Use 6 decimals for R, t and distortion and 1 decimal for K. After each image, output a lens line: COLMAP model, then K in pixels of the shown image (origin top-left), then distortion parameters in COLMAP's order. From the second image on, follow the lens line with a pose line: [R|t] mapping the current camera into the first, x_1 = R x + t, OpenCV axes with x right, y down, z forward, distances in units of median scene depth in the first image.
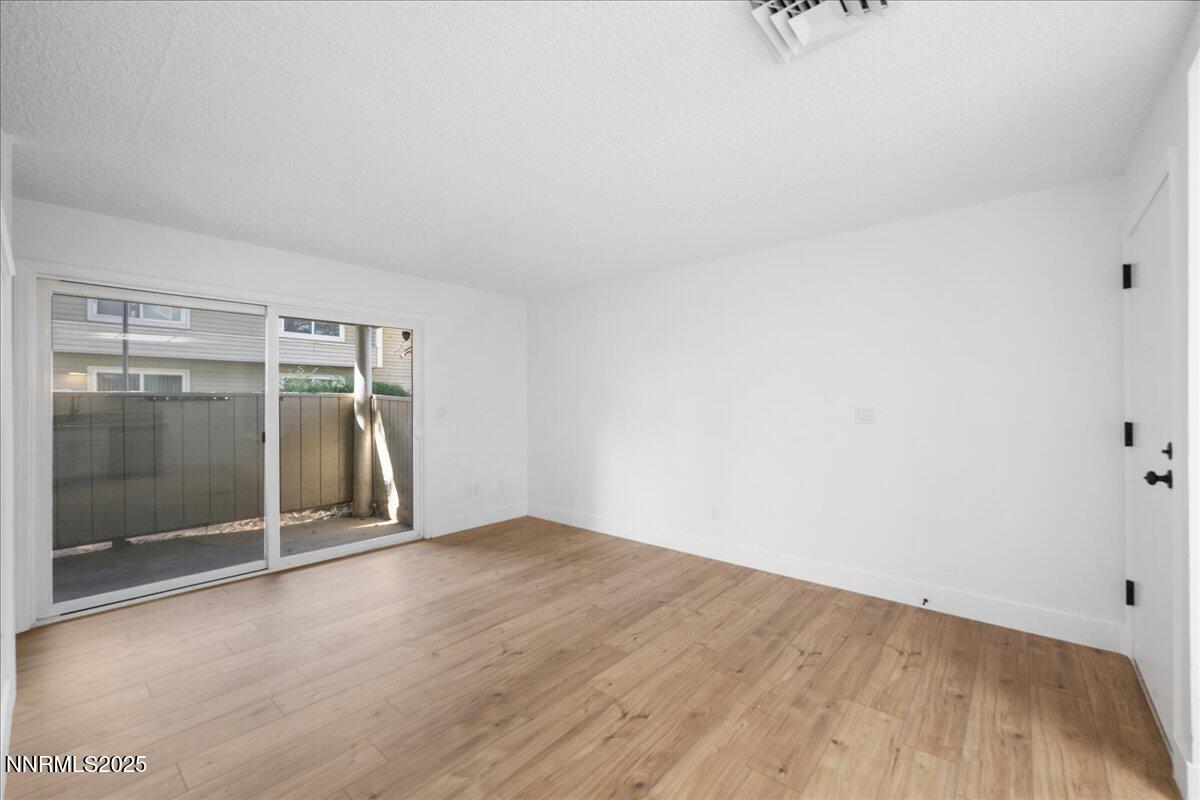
lens RADIAL K [[502.5, 0, 594.5], [0, 502.5, 402.2], [0, 0, 1]] dist [-0.002734, -0.000103]
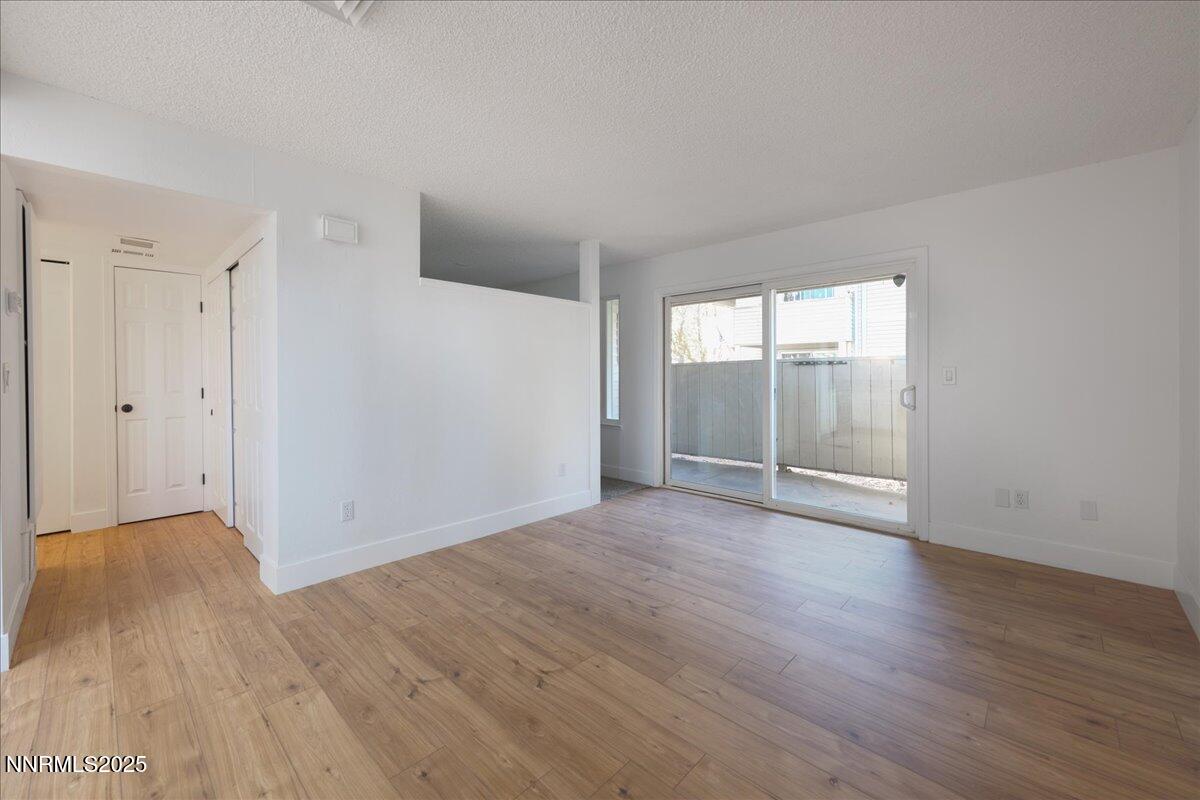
lens RADIAL K [[466.6, 0, 597.3], [0, 466.6, 422.6], [0, 0, 1]] dist [-0.004069, -0.000724]
pose [[-0.046492, 0.105382, -0.993344, 0.955379], [0.002334, 0.994428, 0.105388, -0.001534], [0.998916, 0.002581, -0.046479, 1.134276]]
